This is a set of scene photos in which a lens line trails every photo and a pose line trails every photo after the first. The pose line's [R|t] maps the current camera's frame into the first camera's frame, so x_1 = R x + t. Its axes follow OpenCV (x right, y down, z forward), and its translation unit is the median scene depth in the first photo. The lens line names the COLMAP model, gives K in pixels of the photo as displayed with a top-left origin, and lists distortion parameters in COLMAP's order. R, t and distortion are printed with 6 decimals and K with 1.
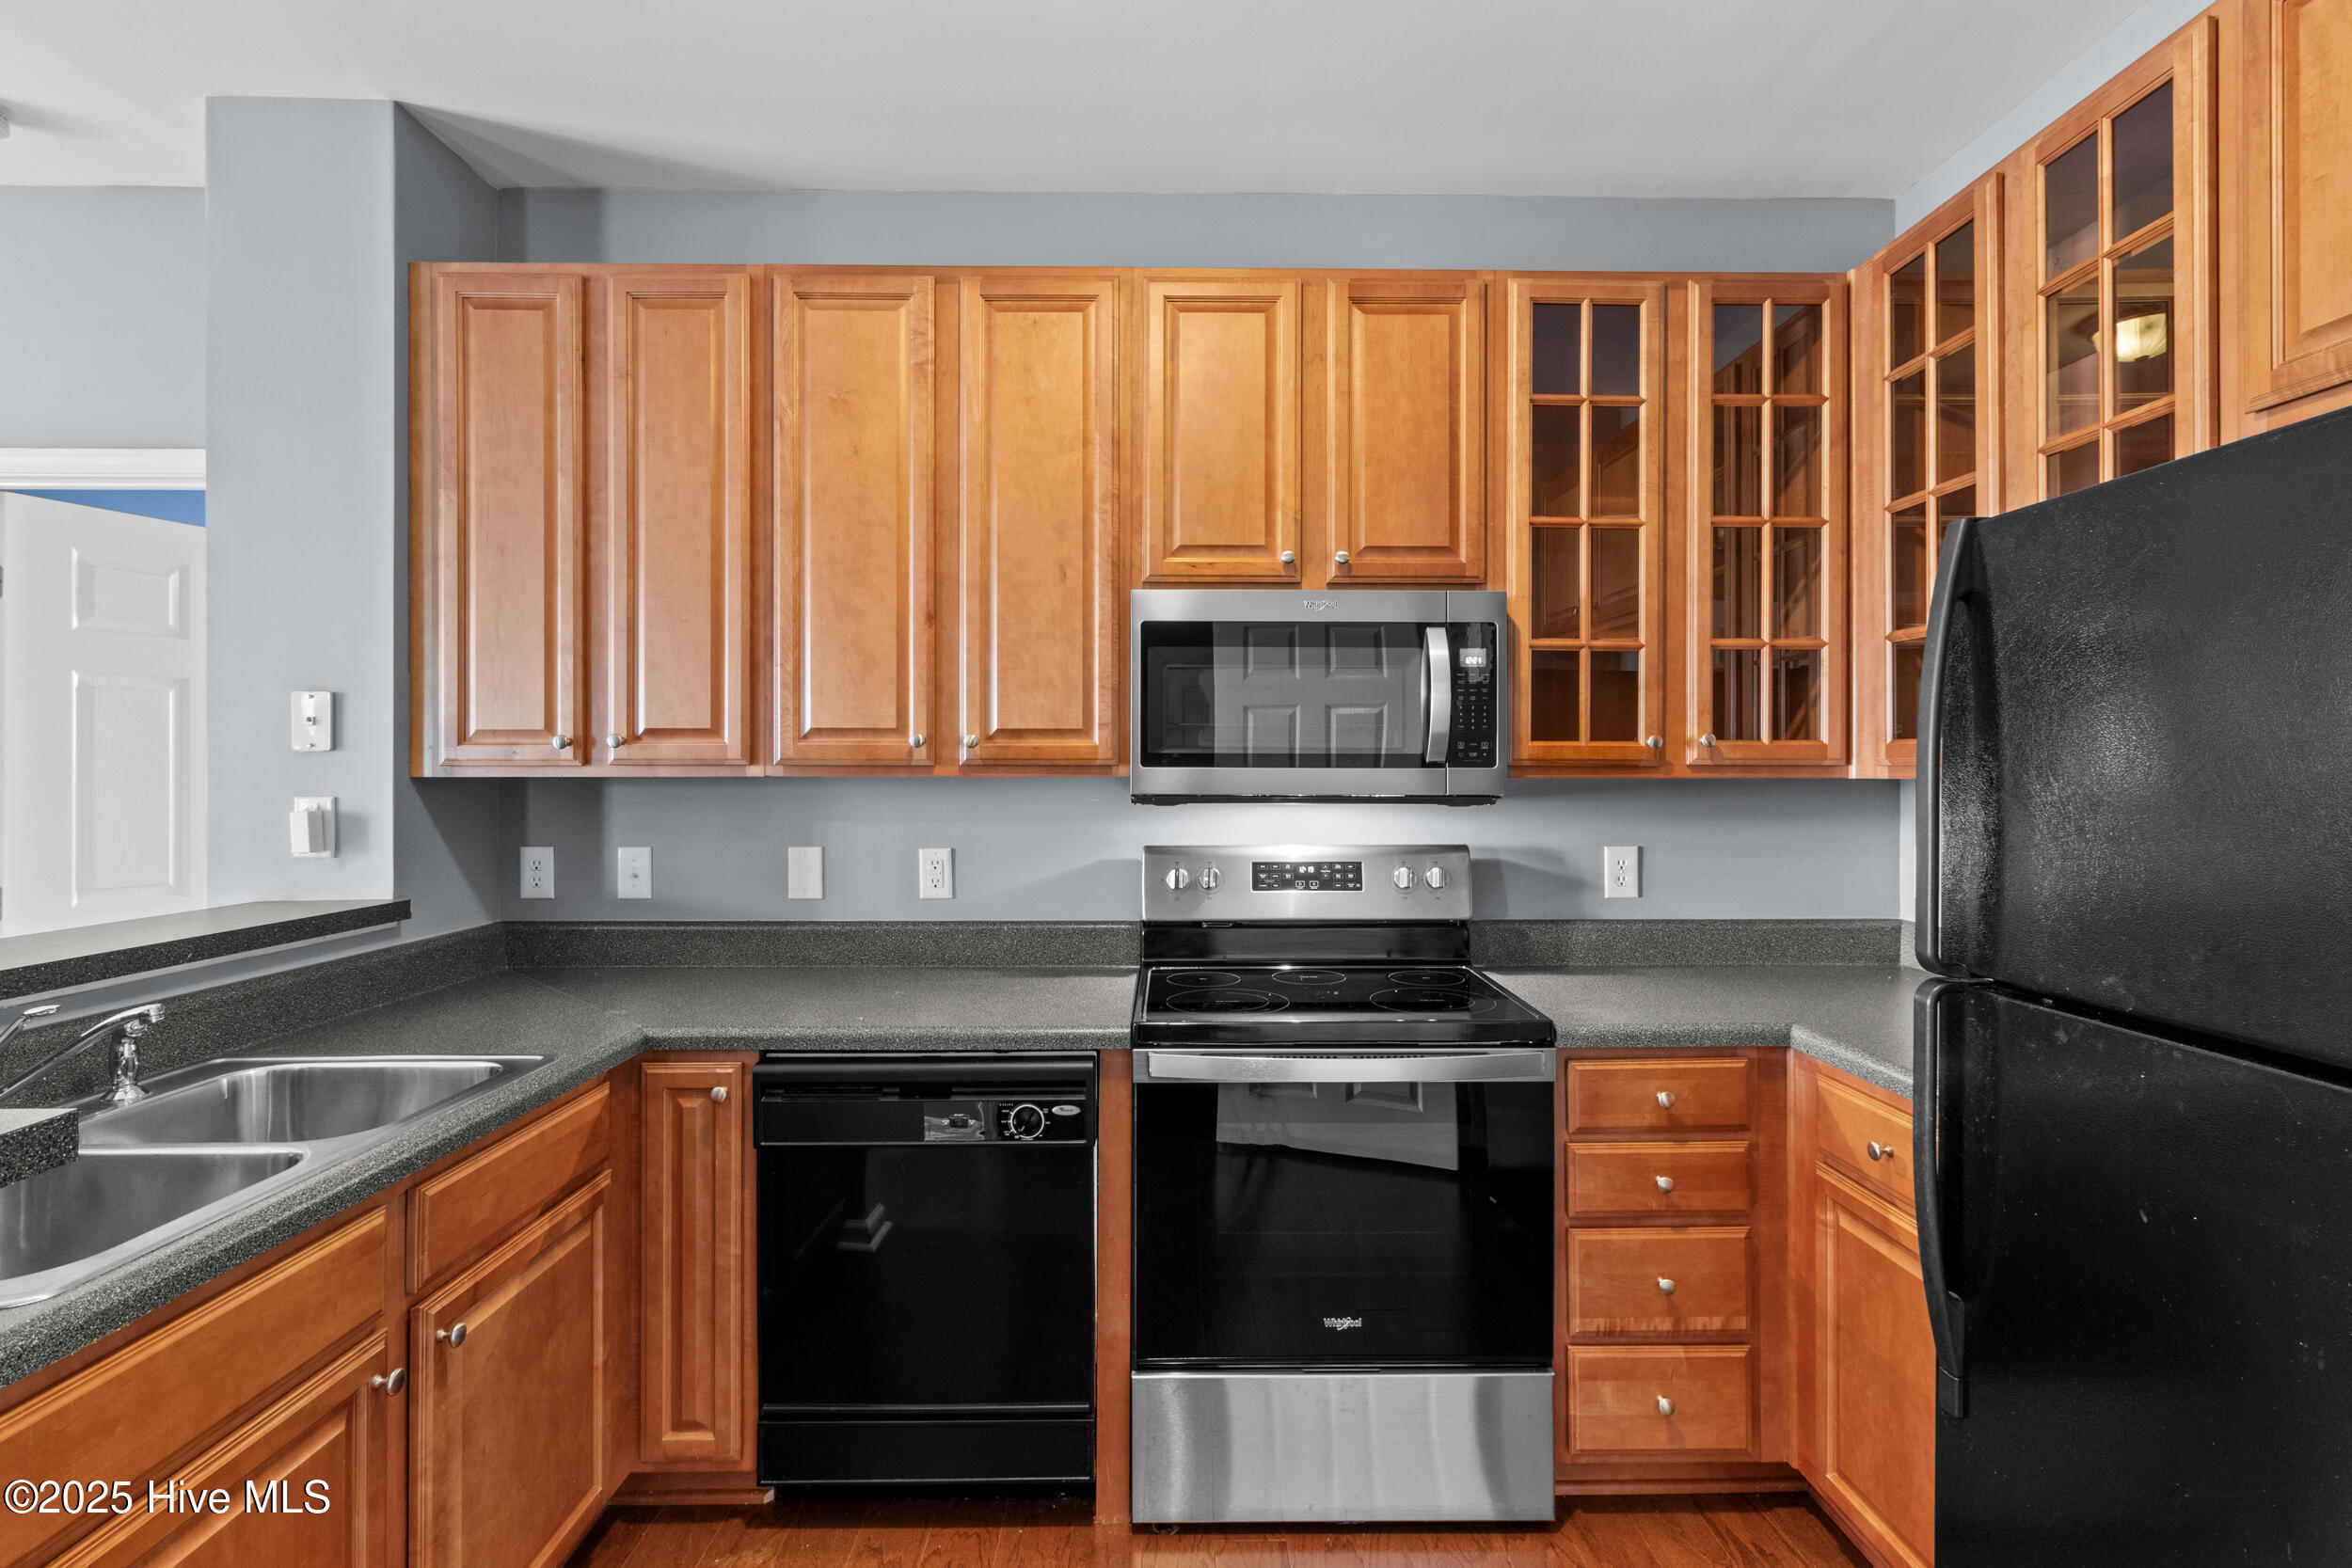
lens RADIAL K [[1083.6, 0, 1193.6], [0, 1083.6, 771.2], [0, 0, 1]] dist [-0.000510, -0.000286]
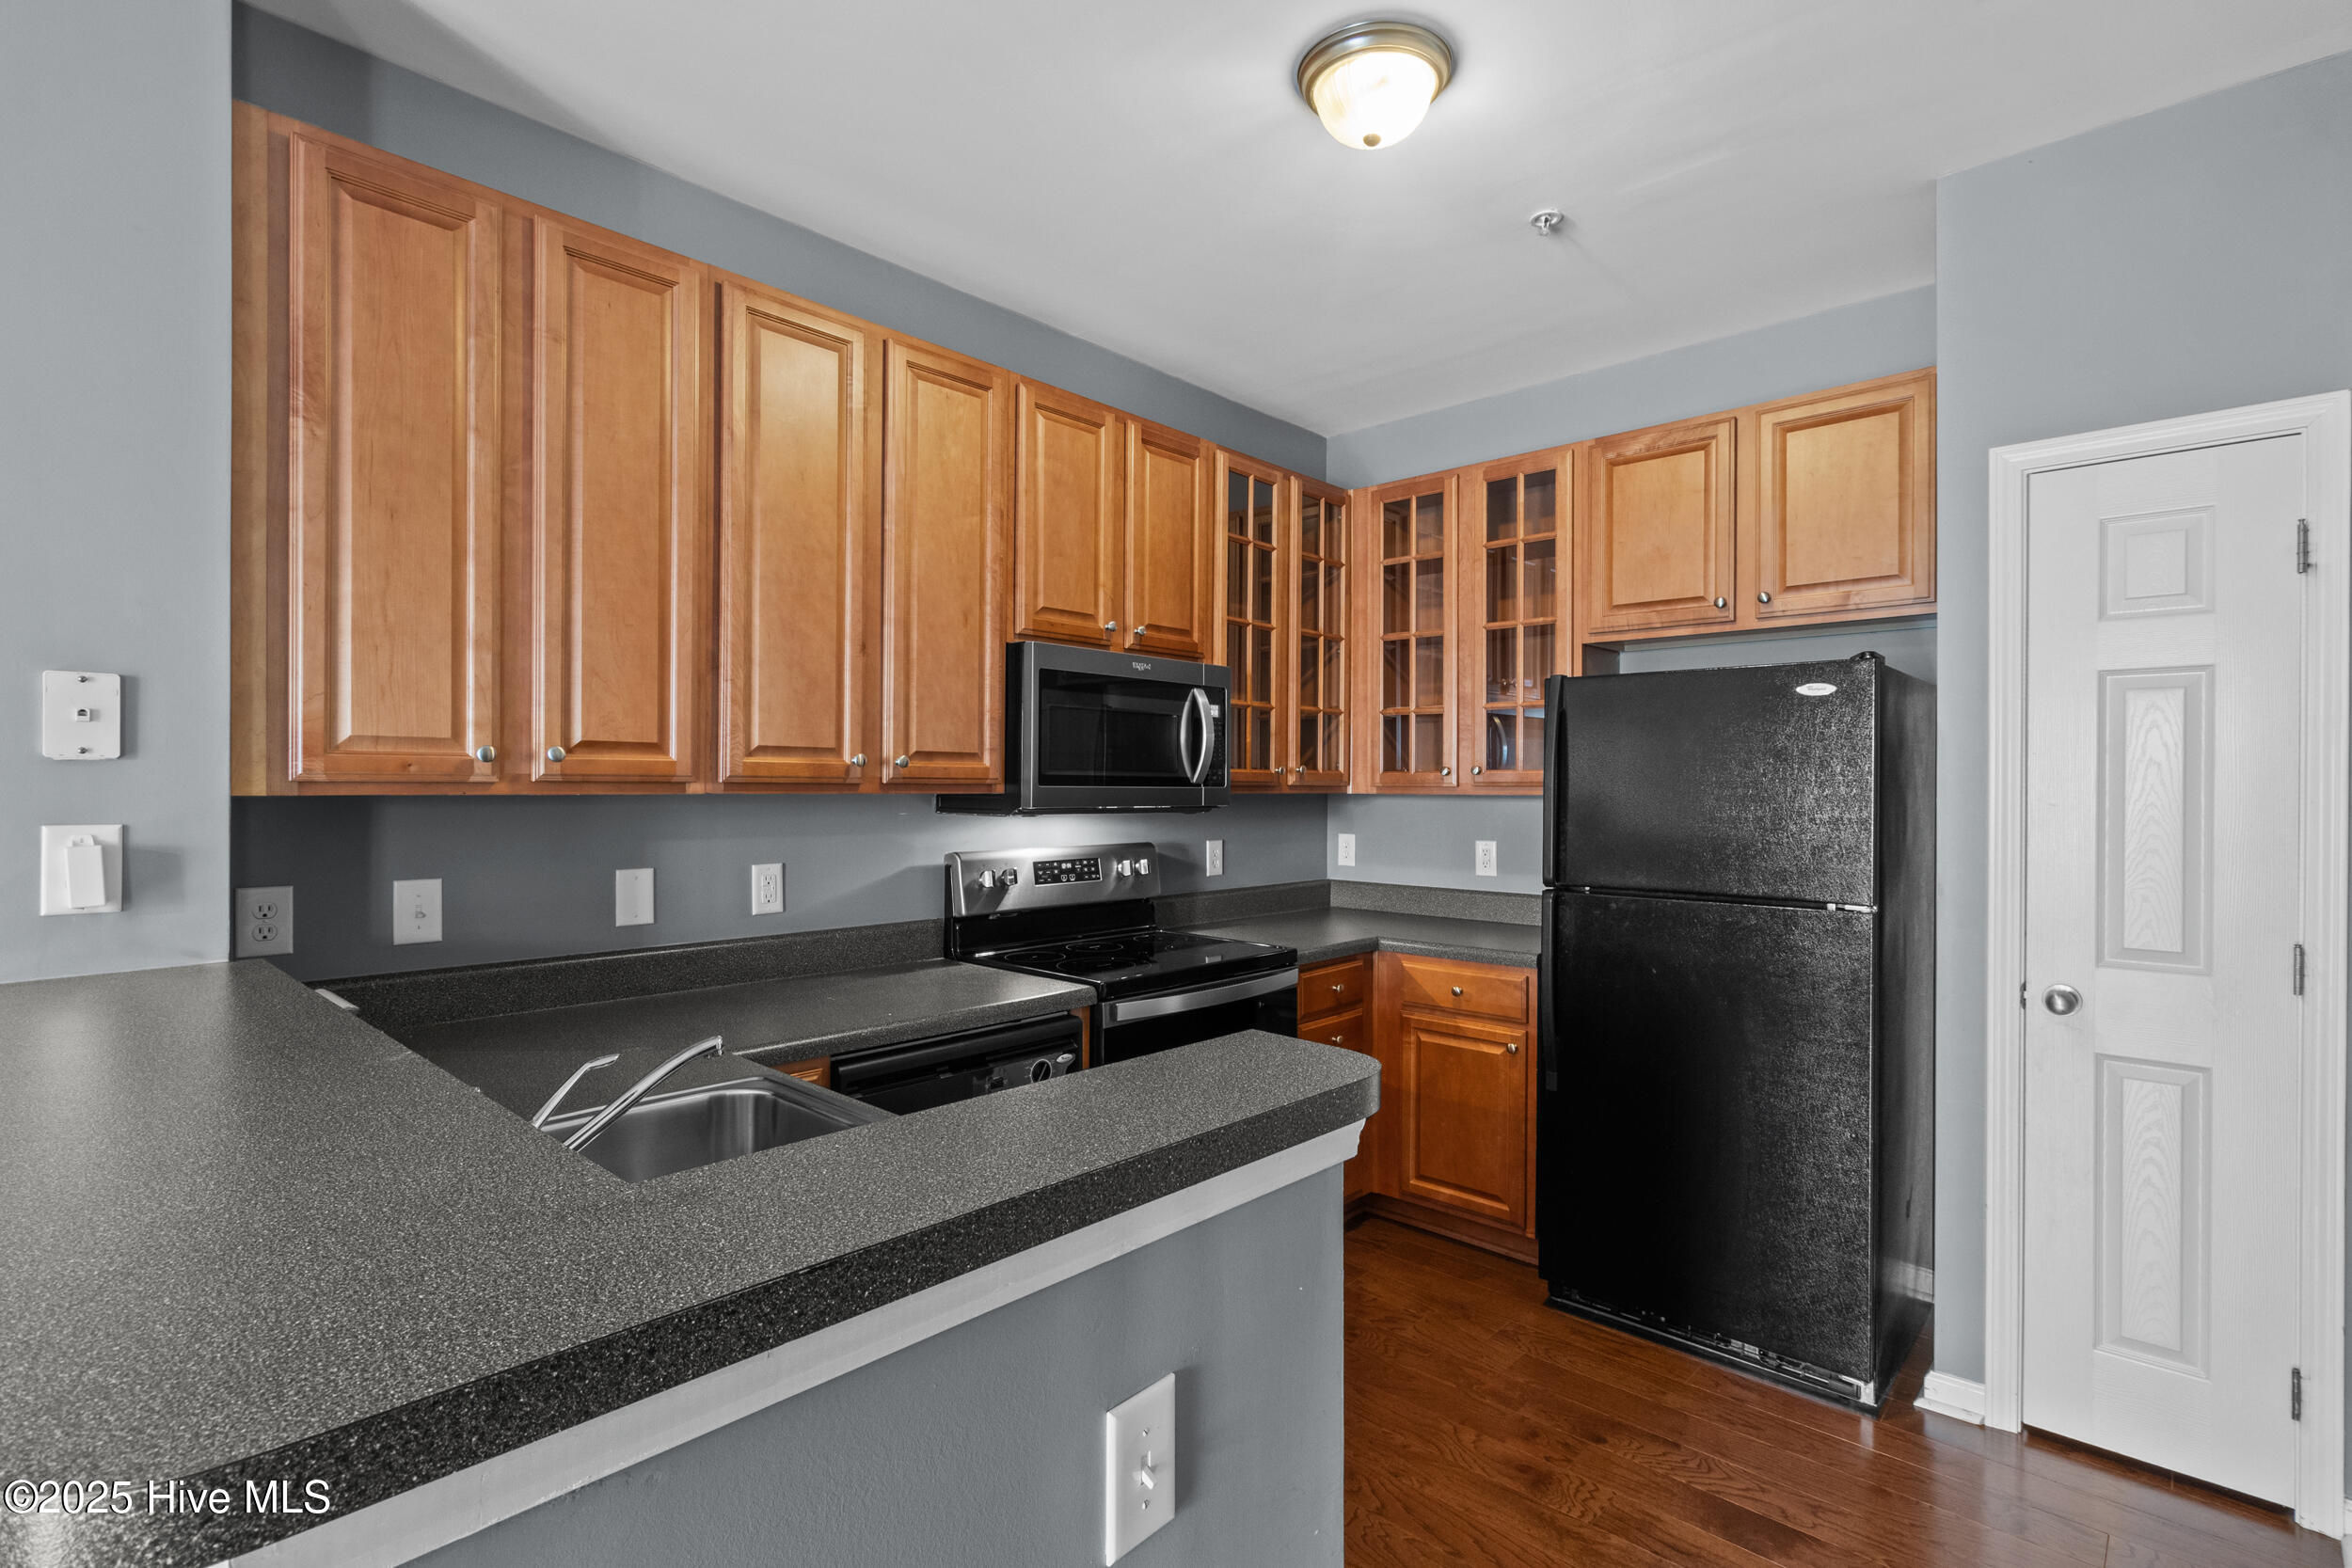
lens RADIAL K [[1094.1, 0, 1176.0], [0, 1094.1, 784.0], [0, 0, 1]] dist [-0.000456, -0.000058]
pose [[0.694529, 0.004364, 0.719452, -0.808444], [-0.006756, 0.999977, 0.000457, -0.007146], [-0.719433, -0.005177, 0.694542, 0.019230]]
